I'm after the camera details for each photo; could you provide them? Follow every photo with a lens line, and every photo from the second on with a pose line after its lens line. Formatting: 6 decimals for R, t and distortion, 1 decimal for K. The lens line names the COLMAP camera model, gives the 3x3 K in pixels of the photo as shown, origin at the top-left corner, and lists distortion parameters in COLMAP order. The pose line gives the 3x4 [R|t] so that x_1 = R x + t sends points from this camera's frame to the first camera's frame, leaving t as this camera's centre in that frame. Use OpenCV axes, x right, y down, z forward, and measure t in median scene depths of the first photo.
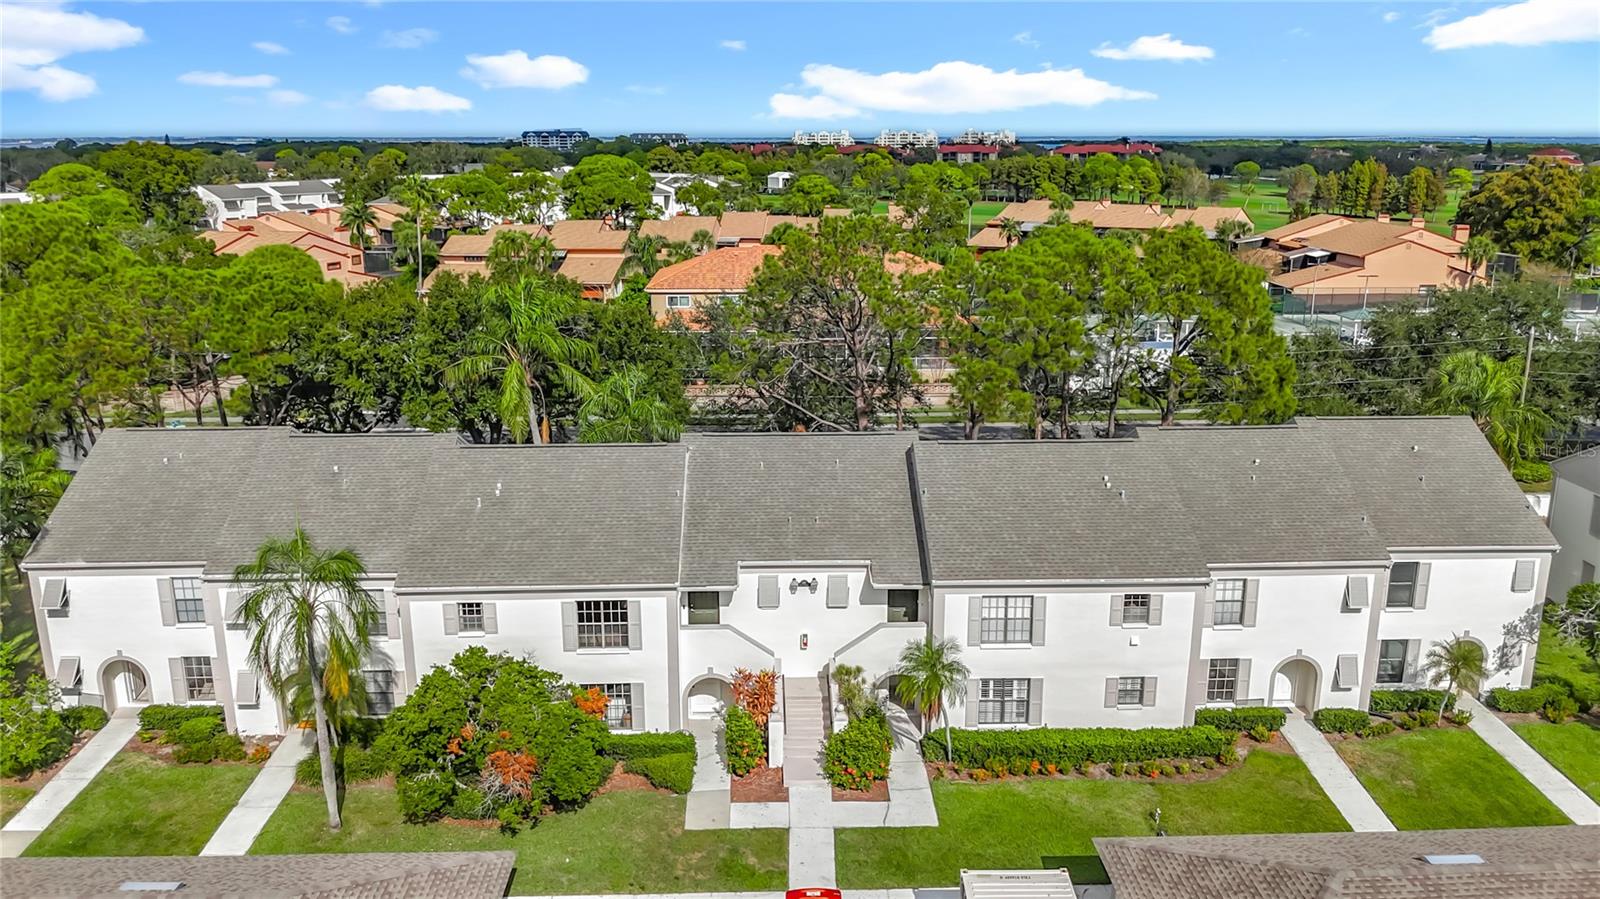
lens RADIAL K [[1191.4, 0, 800.0], [0, 1191.4, 449.5], [0, 0, 1]] dist [-0.007997, -0.006063]
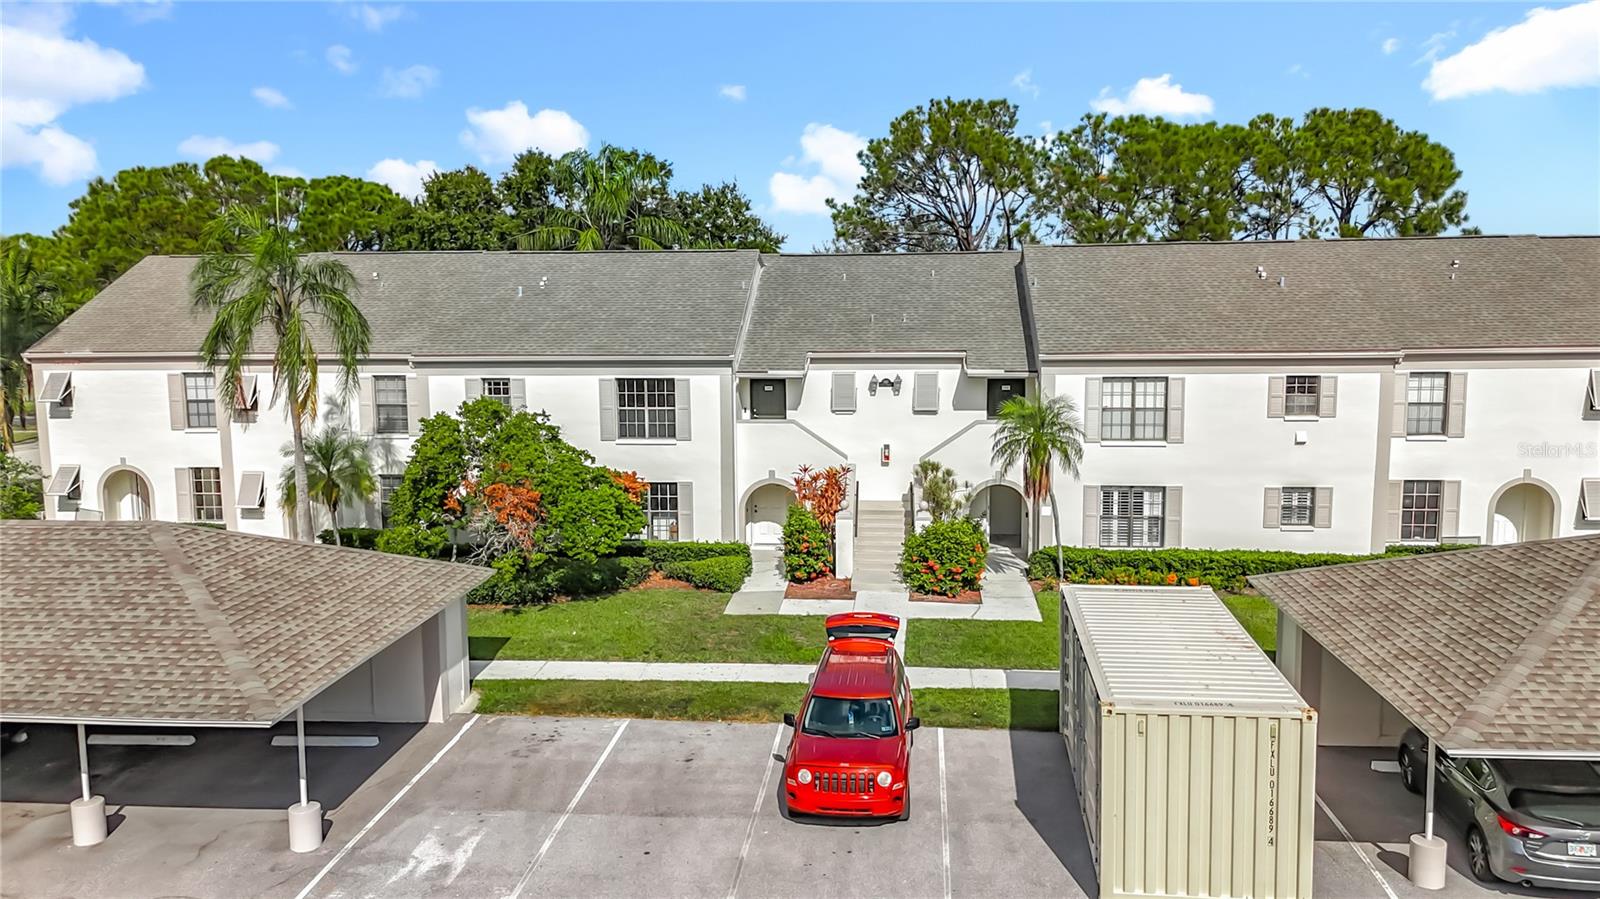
lens RADIAL K [[1198.7, 0, 798.5], [0, 1198.7, 441.1], [0, 0, 1]] dist [0.054770, -0.084831]
pose [[0.992176, 0.009791, -0.124464, 0.048535], [-0.025882, 0.991393, -0.128335, 0.270304], [0.122137, 0.130552, 0.983890, 0.166506]]
